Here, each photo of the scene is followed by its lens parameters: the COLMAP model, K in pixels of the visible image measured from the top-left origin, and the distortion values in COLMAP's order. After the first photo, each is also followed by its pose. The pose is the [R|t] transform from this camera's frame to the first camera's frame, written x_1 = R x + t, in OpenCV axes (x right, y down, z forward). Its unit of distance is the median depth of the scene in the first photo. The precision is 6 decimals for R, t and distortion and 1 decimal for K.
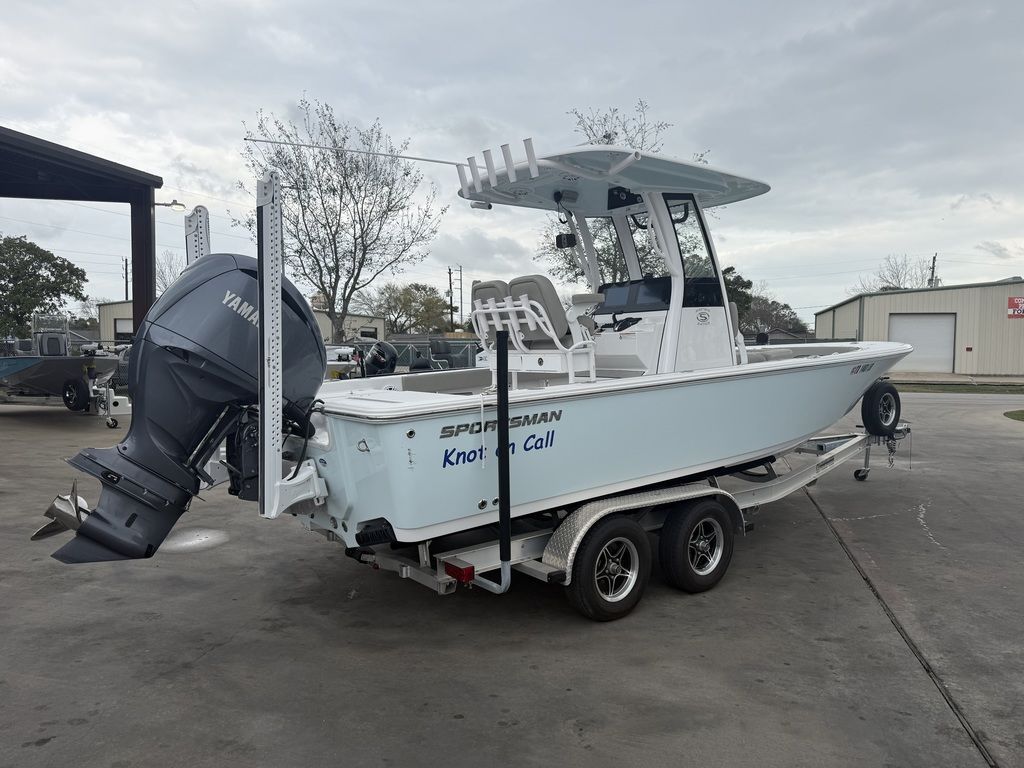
lens RADIAL K [[721.2, 0, 513.0], [0, 721.2, 392.7], [0, 0, 1]] dist [0.010625, -0.004820]
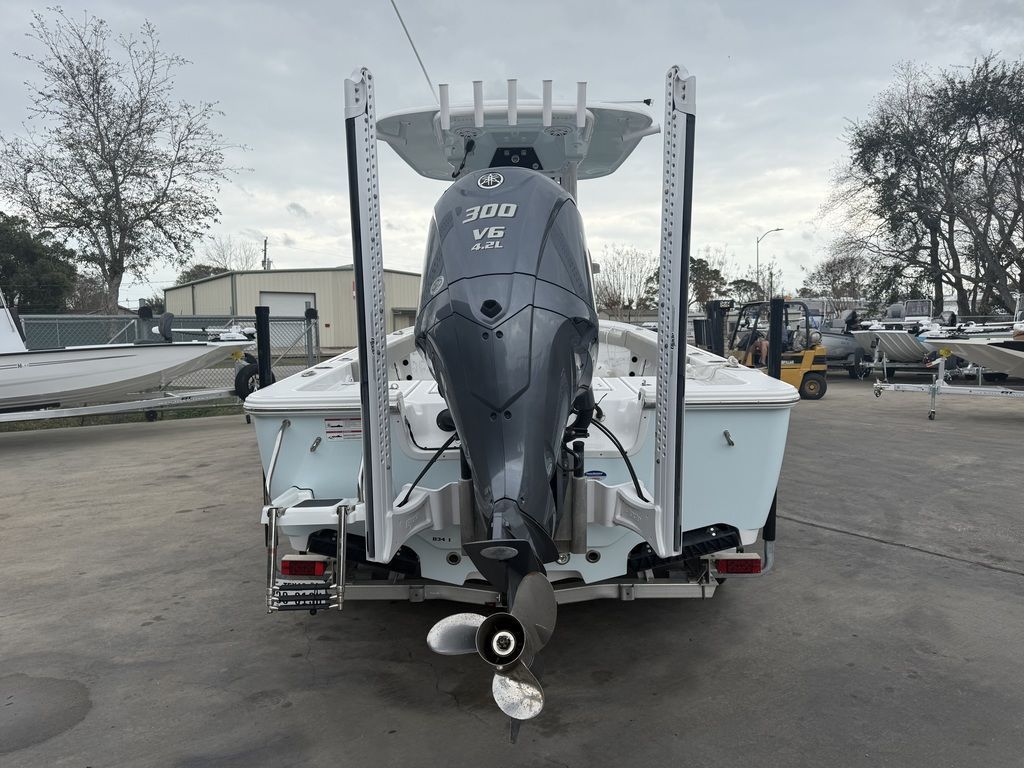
lens RADIAL K [[721.2, 0, 513.0], [0, 721.2, 392.7], [0, 0, 1]] dist [0.010625, -0.004820]
pose [[0.616250, -0.079073, 0.783571, -0.899082], [0.054596, 0.996843, 0.057657, -0.033961], [-0.785656, 0.007249, 0.618622, 0.622439]]
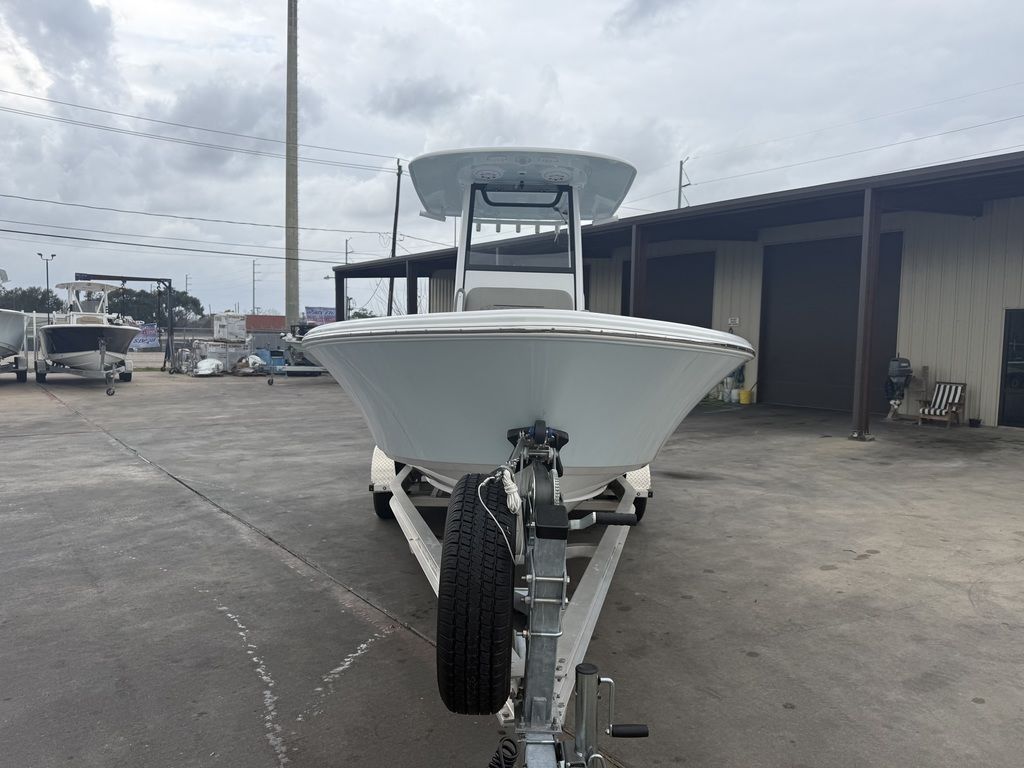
lens RADIAL K [[721.8, 0, 512.3], [0, 721.8, 398.9], [0, 0, 1]] dist [0.048631, -0.047477]
pose [[-0.601906, 0.041393, -0.797493, 1.458757], [-0.067113, 0.992501, 0.102169, -0.132730], [0.795742, 0.115018, -0.594614, 2.409673]]
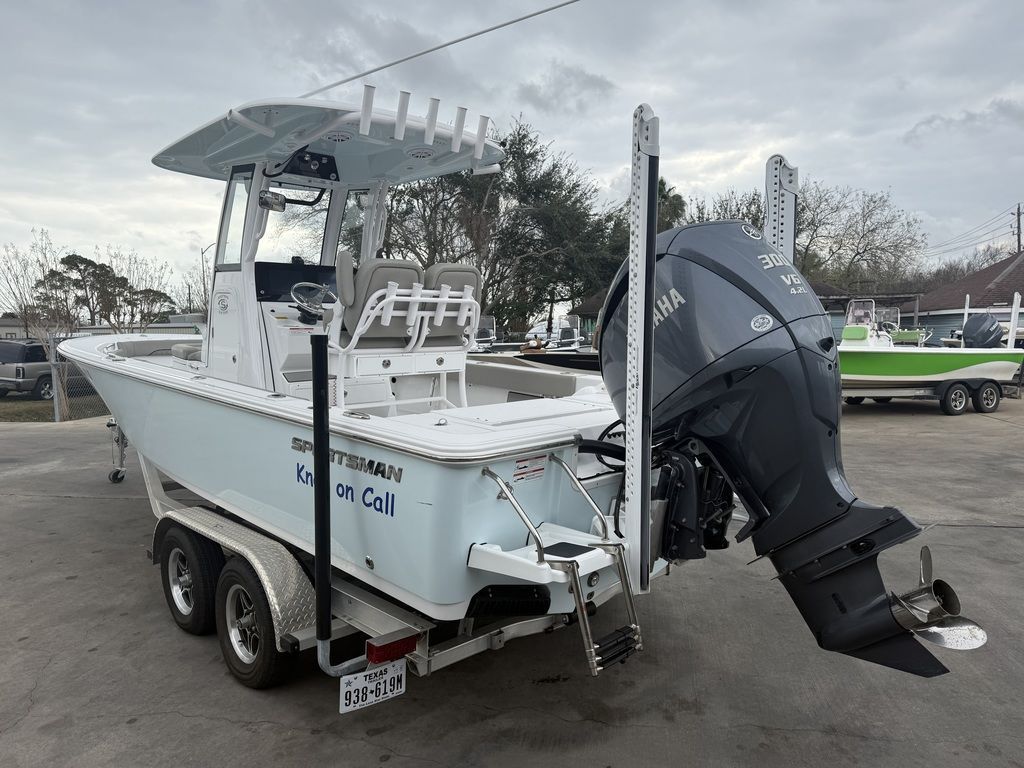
lens RADIAL K [[721.8, 0, 512.3], [0, 721.8, 398.9], [0, 0, 1]] dist [0.048631, -0.047477]
pose [[-0.104303, -0.089414, 0.990518, -1.099710], [0.064881, 0.993217, 0.096490, -0.097940], [-0.992427, 0.074330, -0.097794, 1.287167]]
